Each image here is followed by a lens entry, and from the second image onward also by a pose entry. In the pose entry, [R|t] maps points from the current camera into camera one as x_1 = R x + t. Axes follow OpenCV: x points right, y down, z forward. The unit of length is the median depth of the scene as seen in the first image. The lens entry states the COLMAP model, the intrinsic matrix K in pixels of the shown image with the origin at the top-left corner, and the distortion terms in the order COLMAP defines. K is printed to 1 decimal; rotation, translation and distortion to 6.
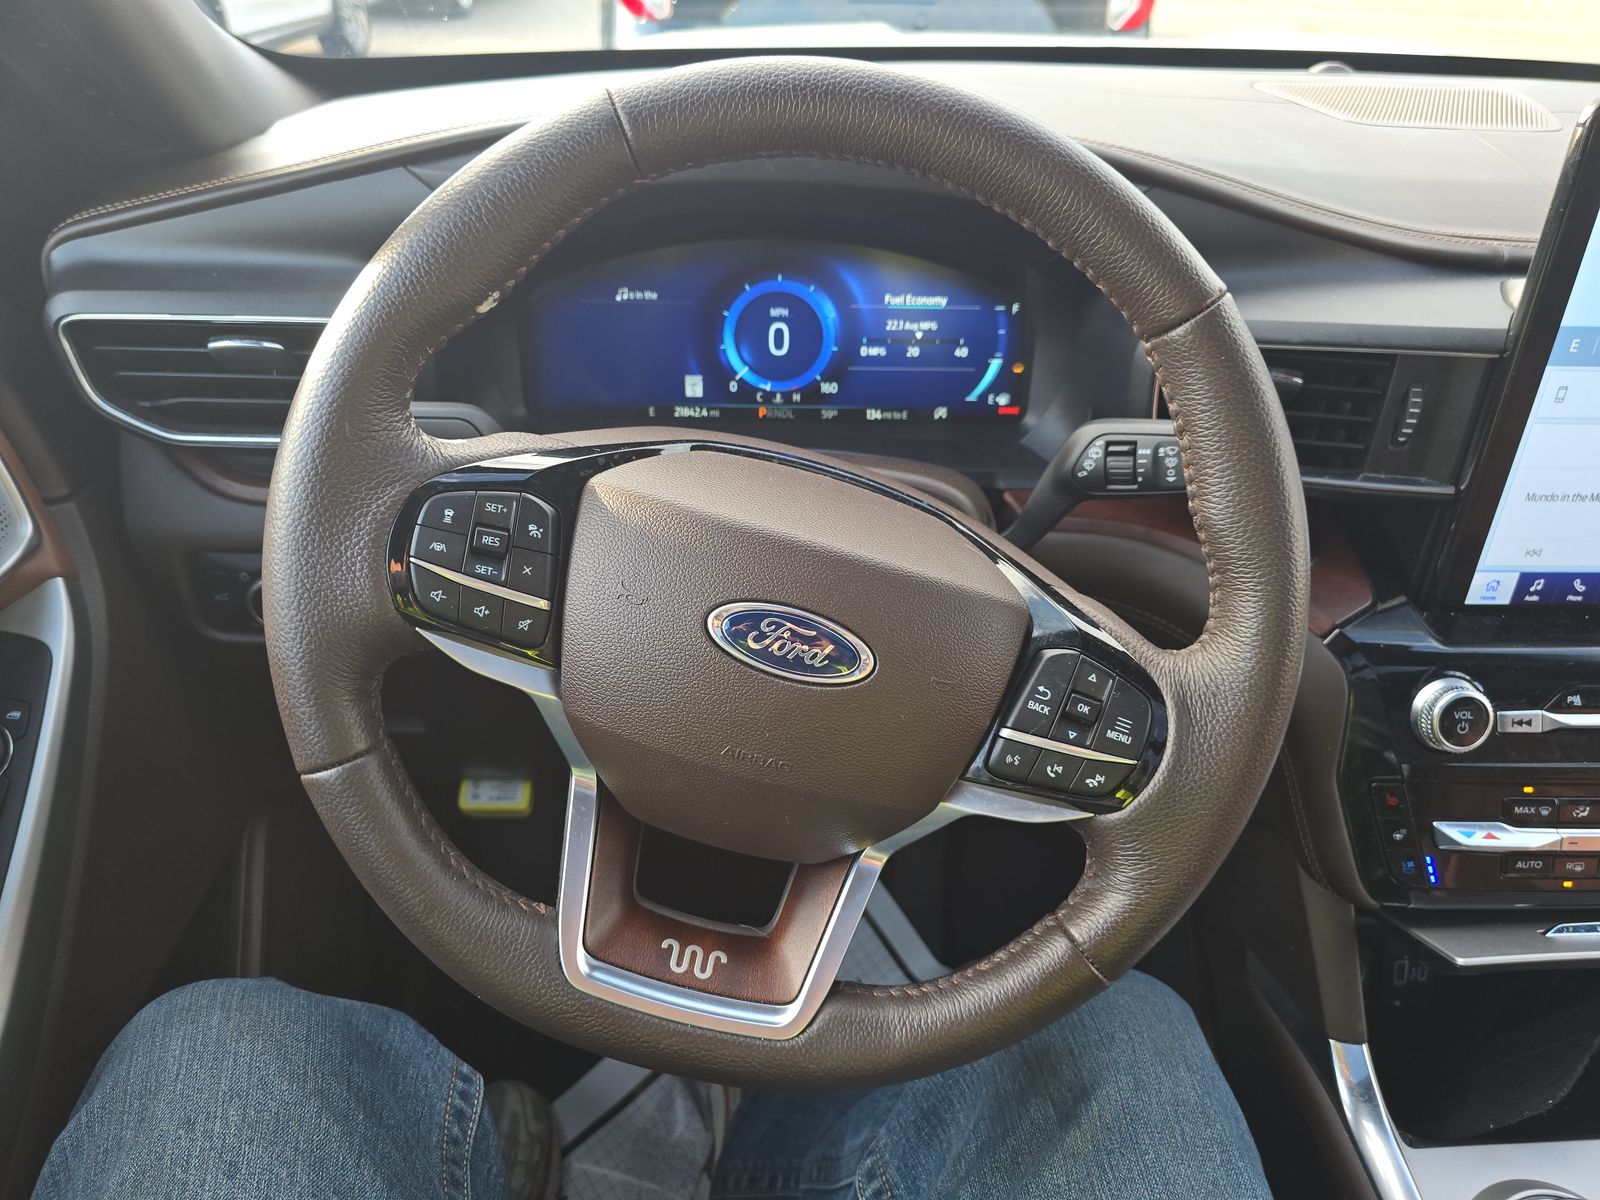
lens RADIAL K [[1076.7, 0, 807.6], [0, 1076.7, 596.6], [0, 0, 1]] dist [0.020544, -0.029417]
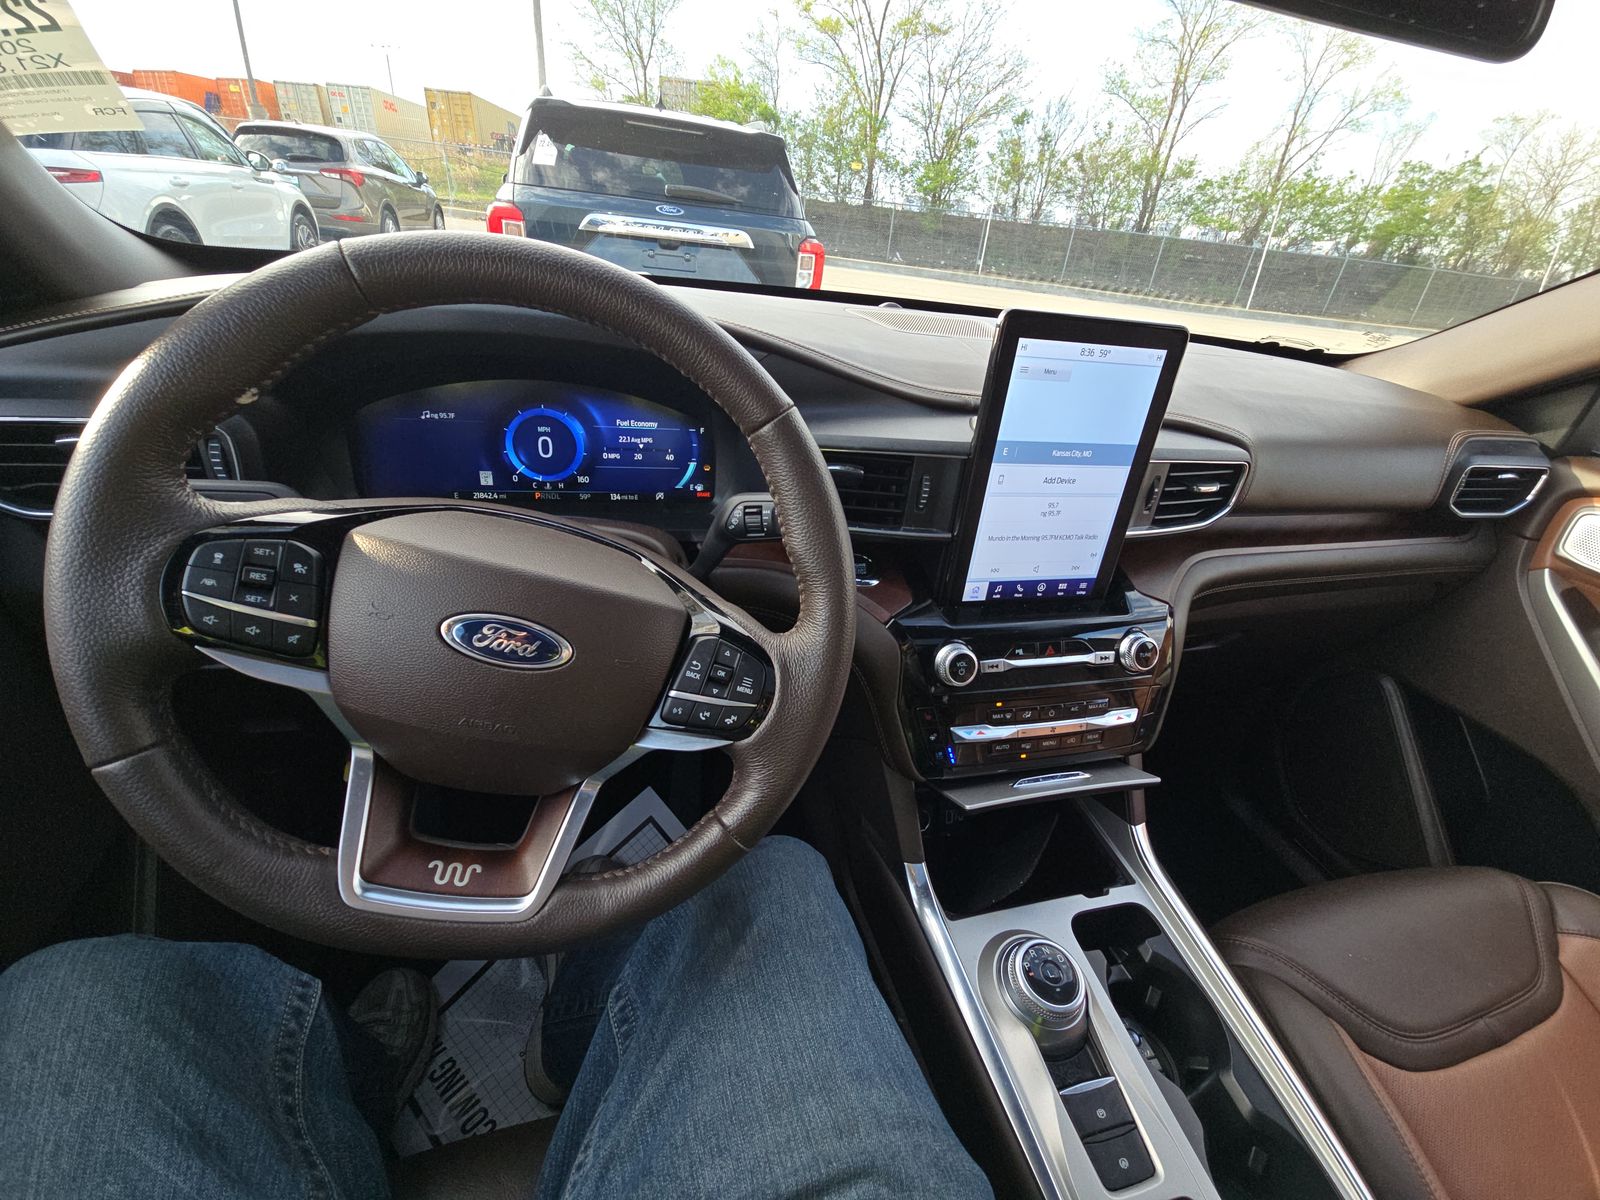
lens RADIAL K [[637.9, 0, 807.1], [0, 637.9, 609.0], [0, 0, 1]] dist [-0.009542, 0.000914]
pose [[0.968692, -0.045609, 0.244041, 0.115763], [0.051631, 0.998498, -0.018333, 0.025924], [-0.242839, 0.030359, 0.969591, 0.063172]]
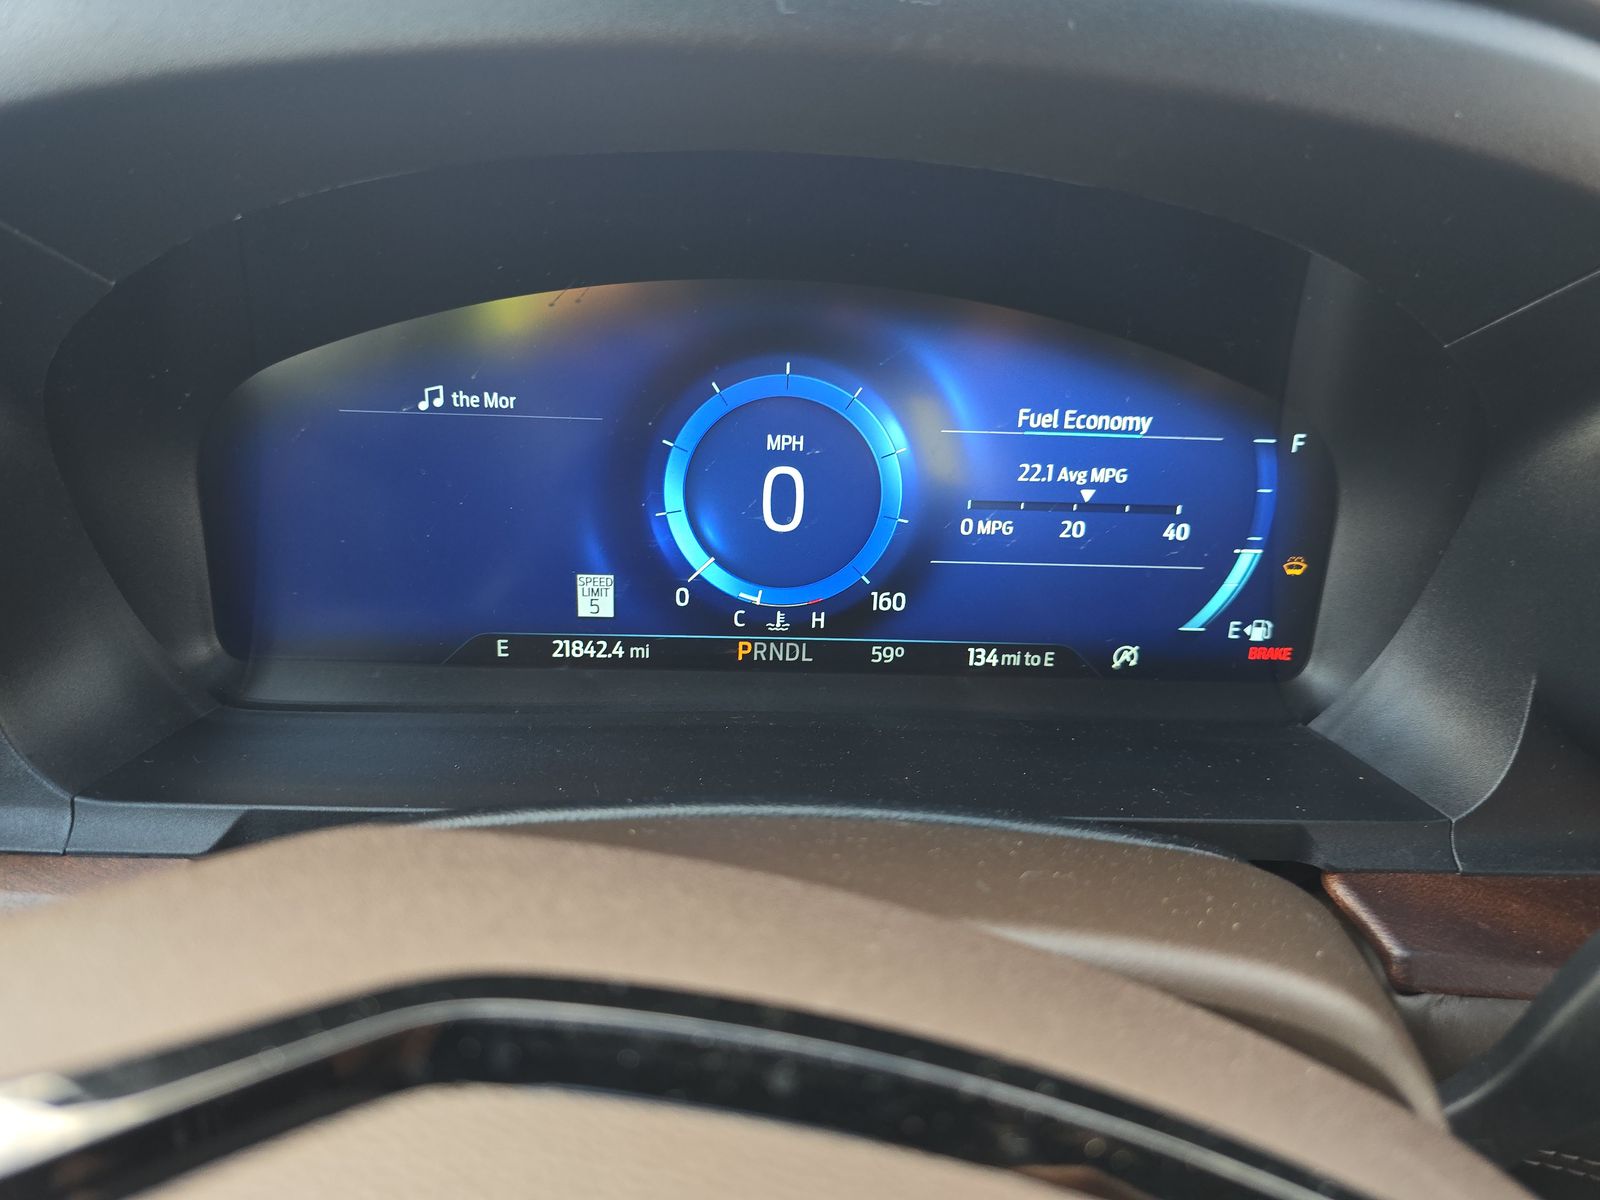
lens RADIAL K [[1076.7, 0, 808.0], [0, 1076.7, 596.0], [0, 0, 1]] dist [0.020544, -0.029417]
pose [[0.999782, 0.016668, 0.012549, -0.024325], [-0.015702, 0.997173, -0.073486, -0.189736], [-0.013738, 0.073273, 0.997217, 0.631992]]
